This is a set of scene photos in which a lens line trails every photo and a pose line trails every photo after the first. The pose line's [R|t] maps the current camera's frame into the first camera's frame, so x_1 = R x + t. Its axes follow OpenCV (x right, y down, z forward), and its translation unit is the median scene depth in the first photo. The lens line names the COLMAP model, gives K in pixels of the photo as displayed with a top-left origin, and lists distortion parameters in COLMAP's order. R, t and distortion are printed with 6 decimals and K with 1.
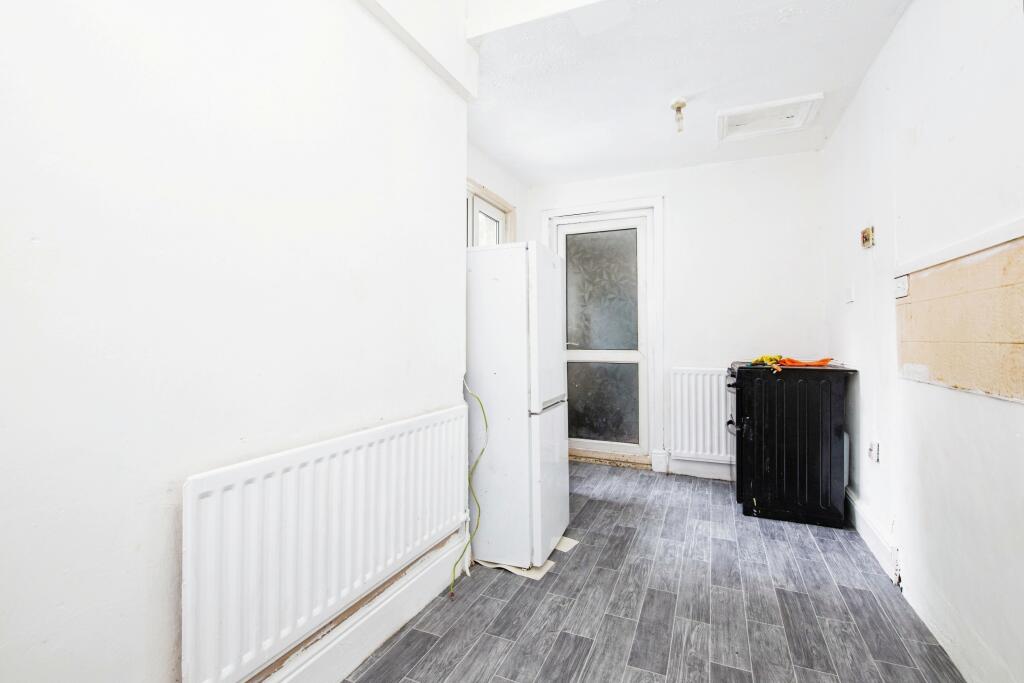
lens RADIAL K [[448.6, 0, 516.5], [0, 448.6, 335.0], [0, 0, 1]] dist [-0.001964, -0.009001]
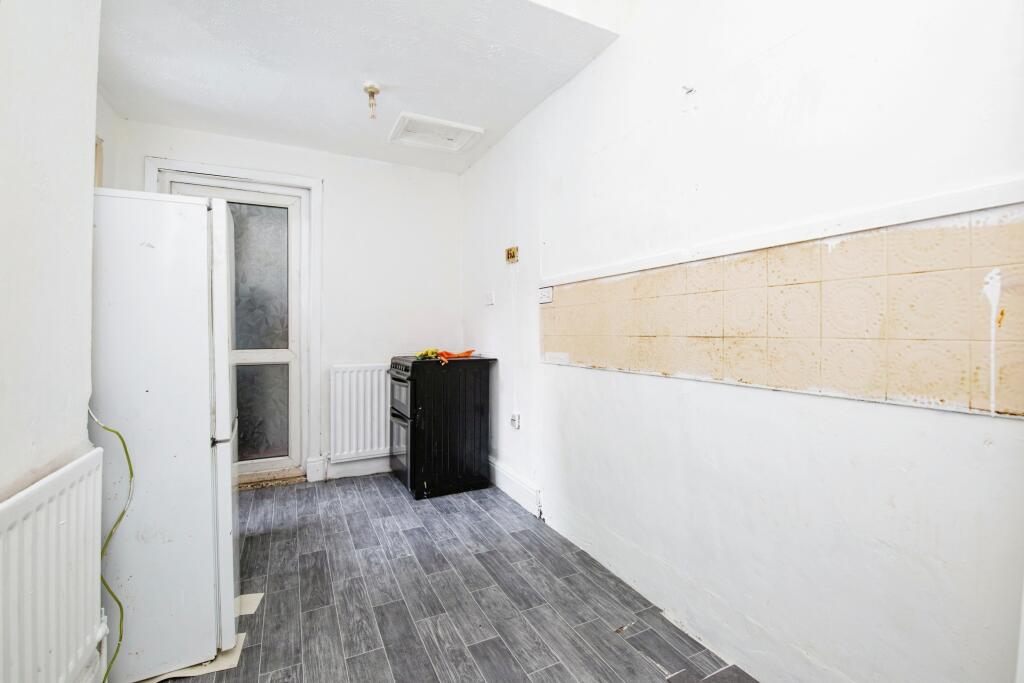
lens RADIAL K [[448.6, 0, 517.2], [0, 448.6, 332.7], [0, 0, 1]] dist [-0.001964, -0.009001]
pose [[0.636927, -0.004437, 0.770911, -0.202338], [0.000881, 0.999987, 0.005027, -0.001206], [-0.770923, -0.002523, 0.636923, 0.174680]]
